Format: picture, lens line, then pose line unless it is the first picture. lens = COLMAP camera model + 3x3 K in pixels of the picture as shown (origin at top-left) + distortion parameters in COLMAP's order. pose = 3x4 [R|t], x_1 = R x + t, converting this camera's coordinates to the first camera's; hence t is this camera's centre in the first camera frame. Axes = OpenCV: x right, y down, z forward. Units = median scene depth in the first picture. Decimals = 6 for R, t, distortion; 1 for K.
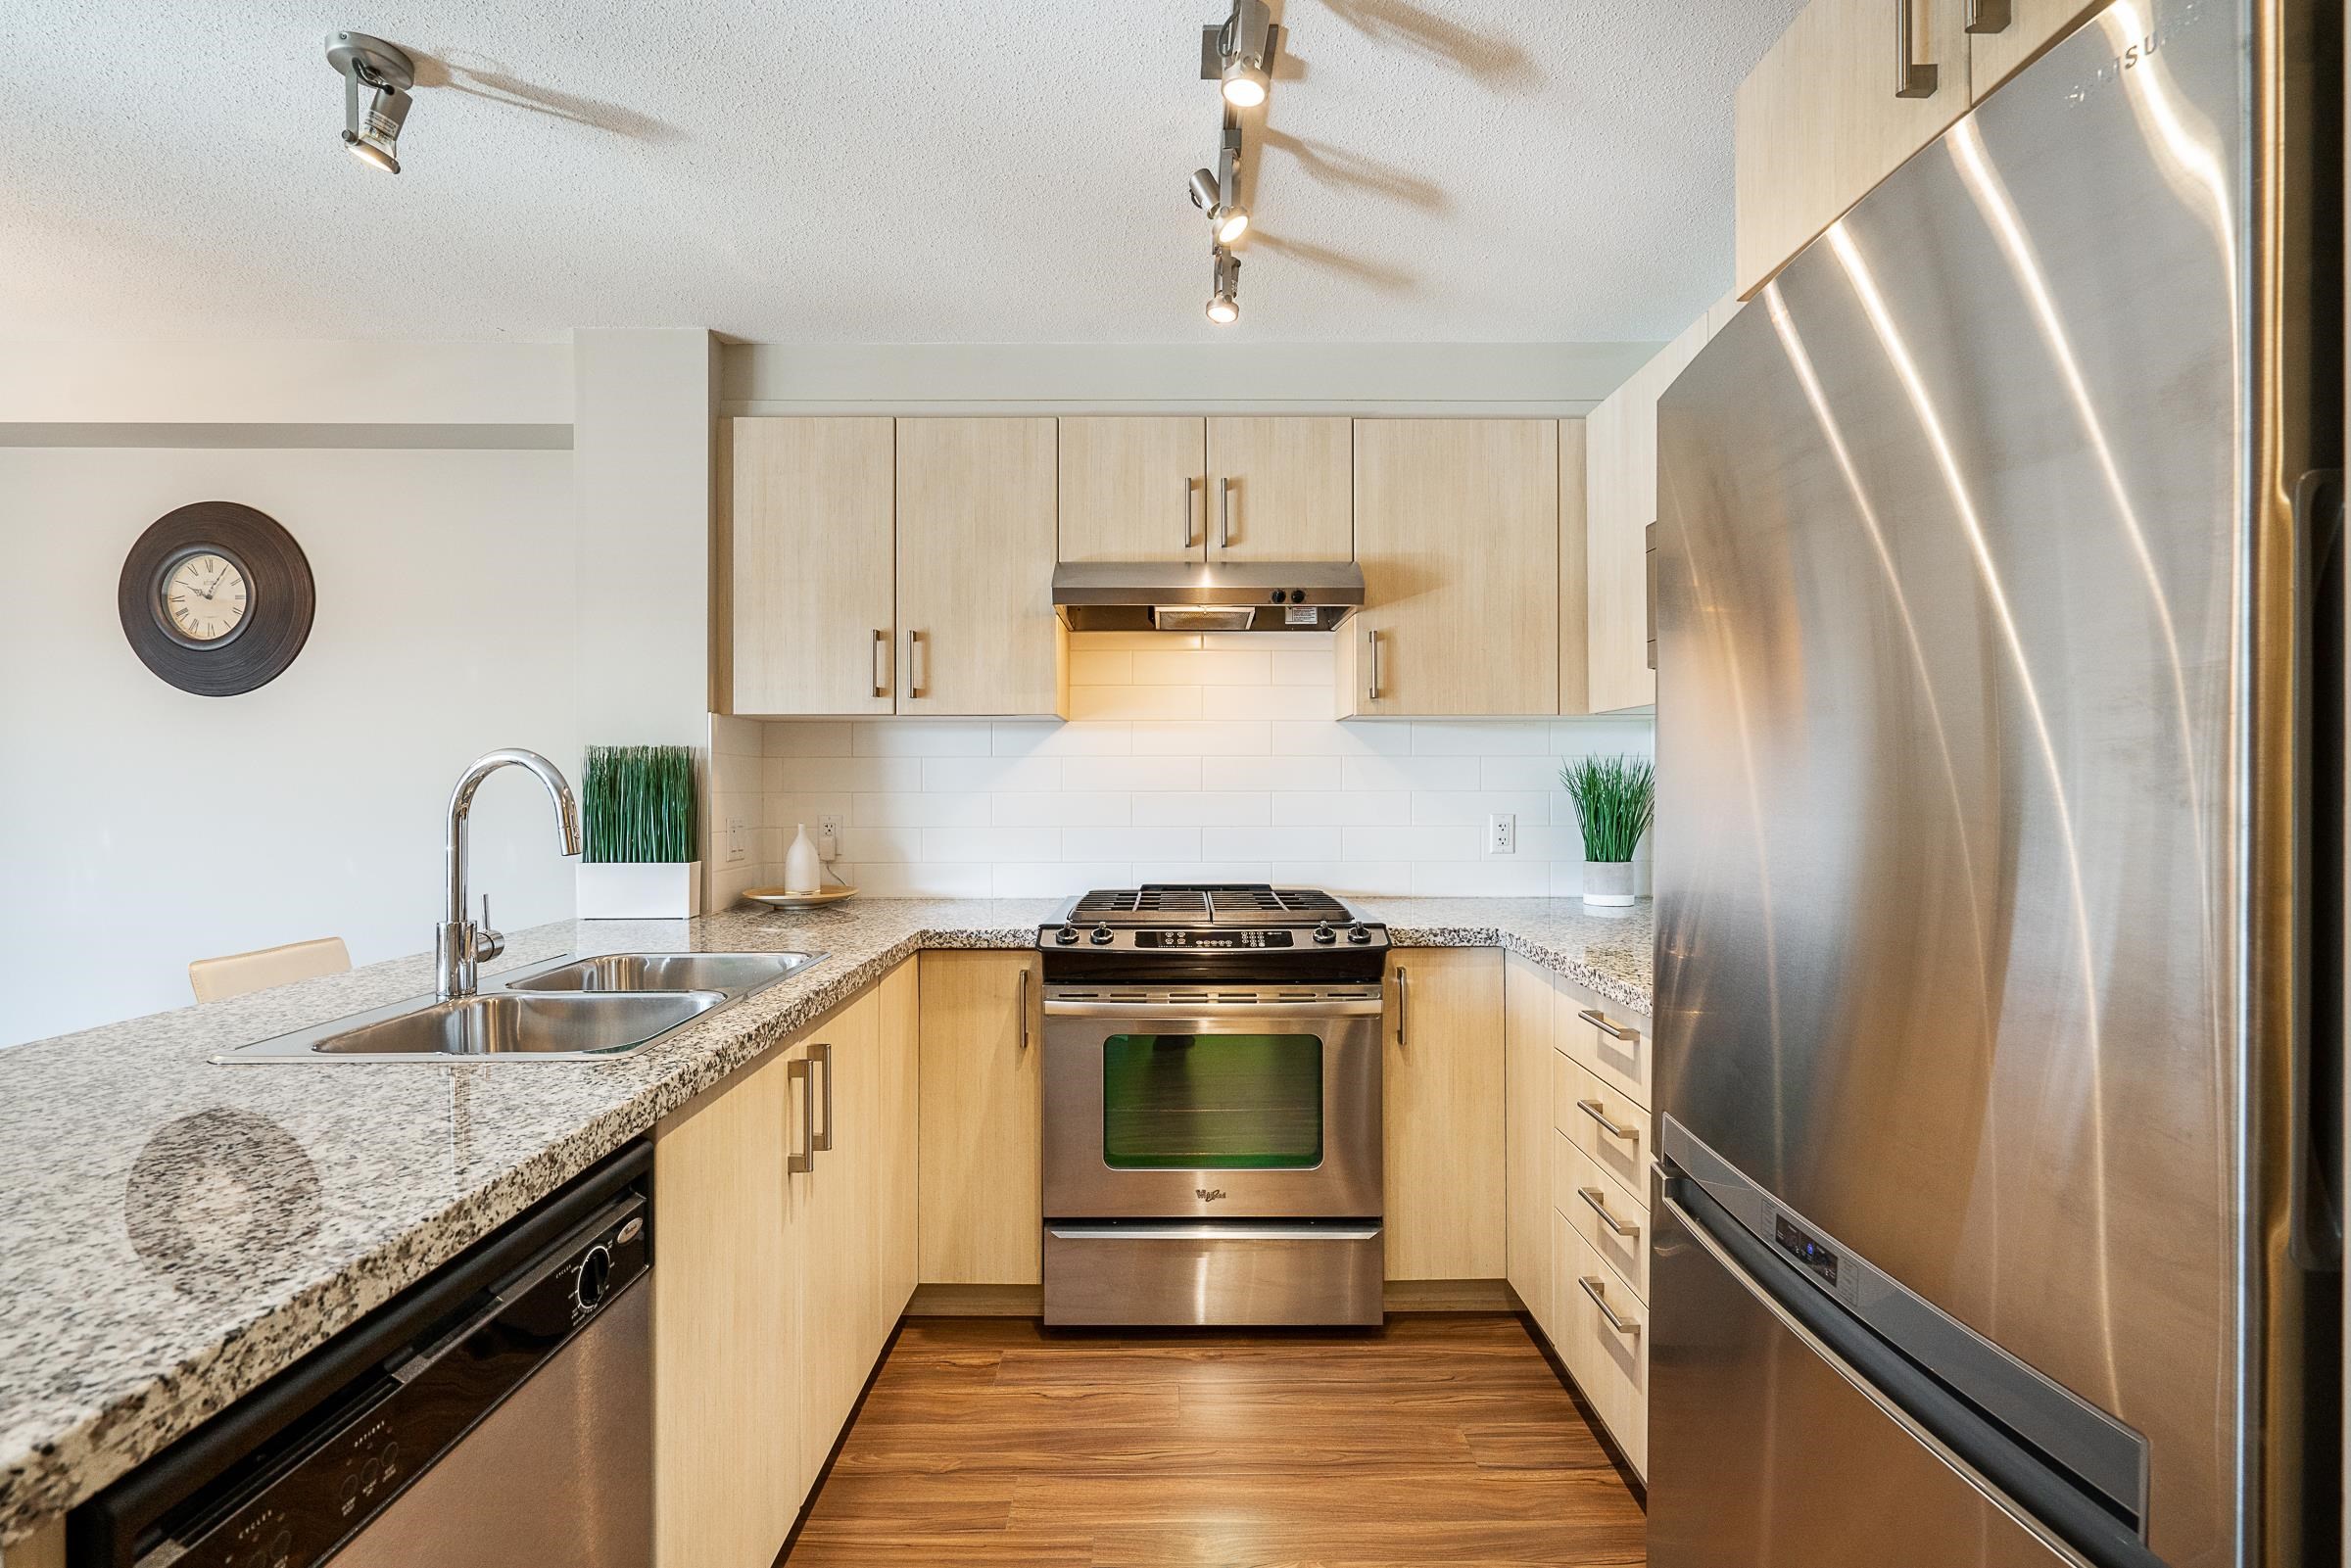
lens RADIAL K [[1047.9, 0, 1176.6], [0, 1047.9, 786.3], [0, 0, 1]] dist [-0.008431, 0.004512]
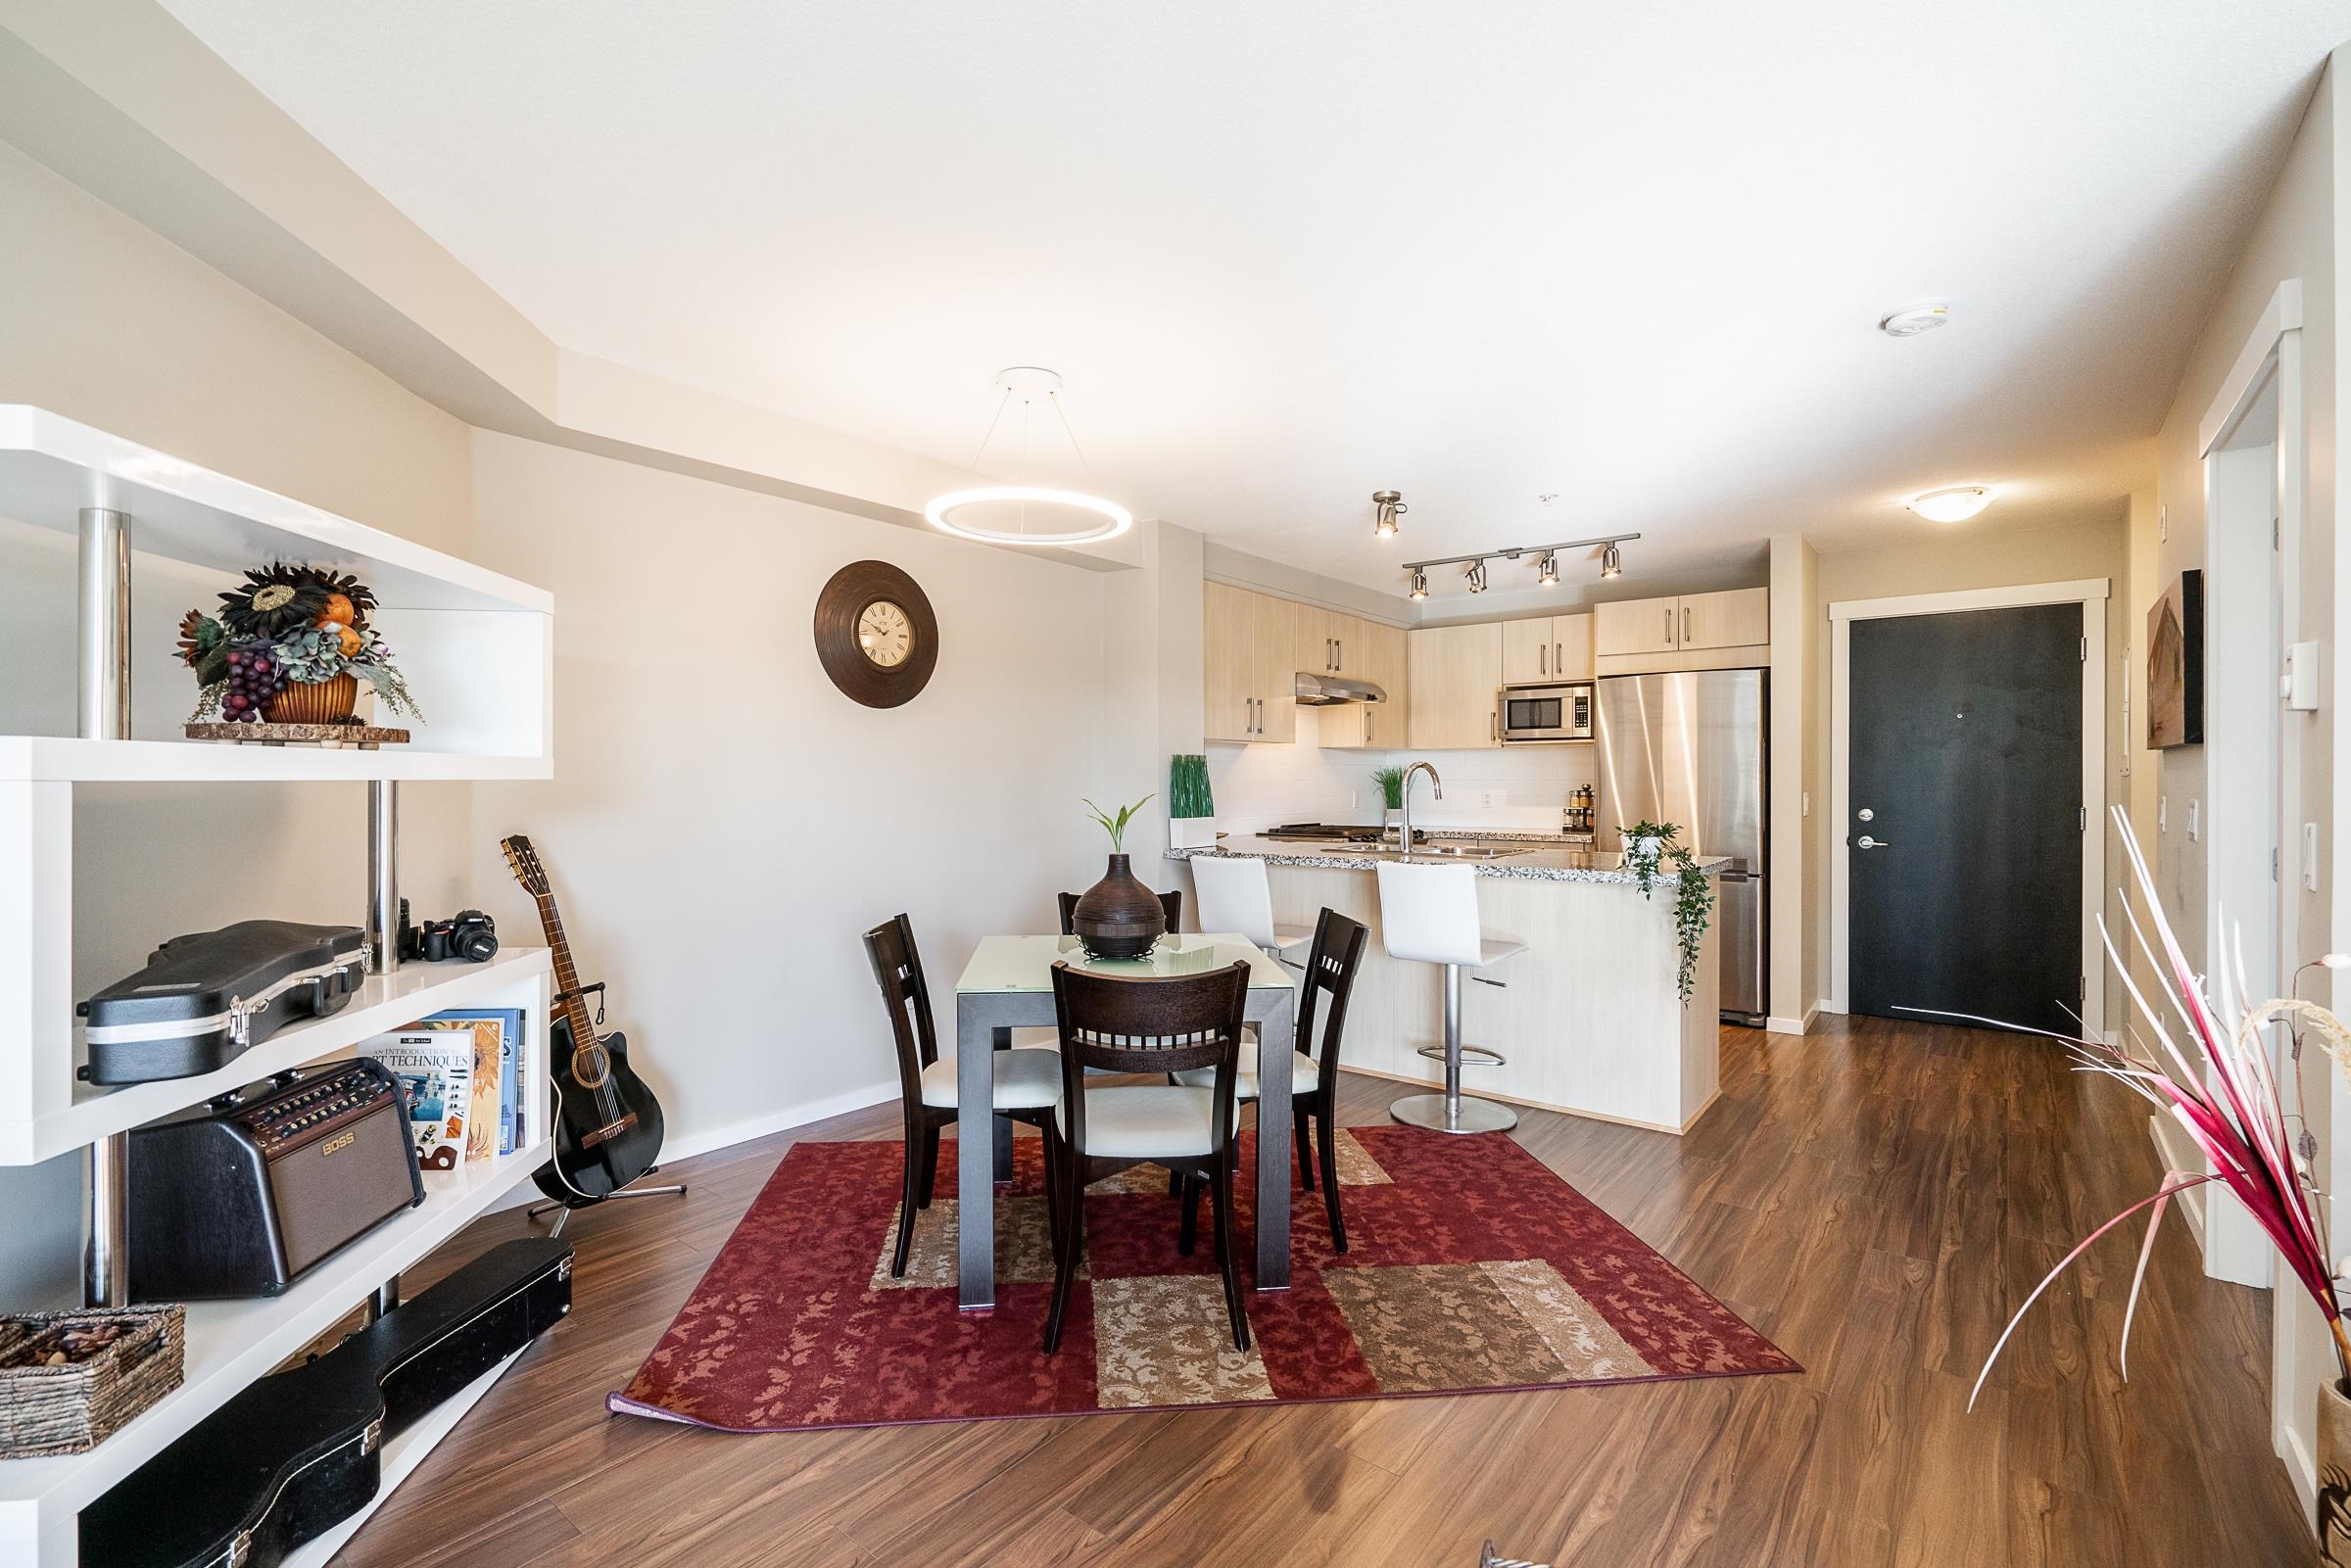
lens RADIAL K [[1050.7, 0, 1174.2], [0, 1050.7, 788.0], [0, 0, 1]] dist [-0.004507, 0.001642]
pose [[0.628656, -0.005431, 0.777665, -1.987365], [0.003368, 0.999985, 0.004261, 0.011641], [-0.777676, -0.000060, 0.628665, -0.145988]]
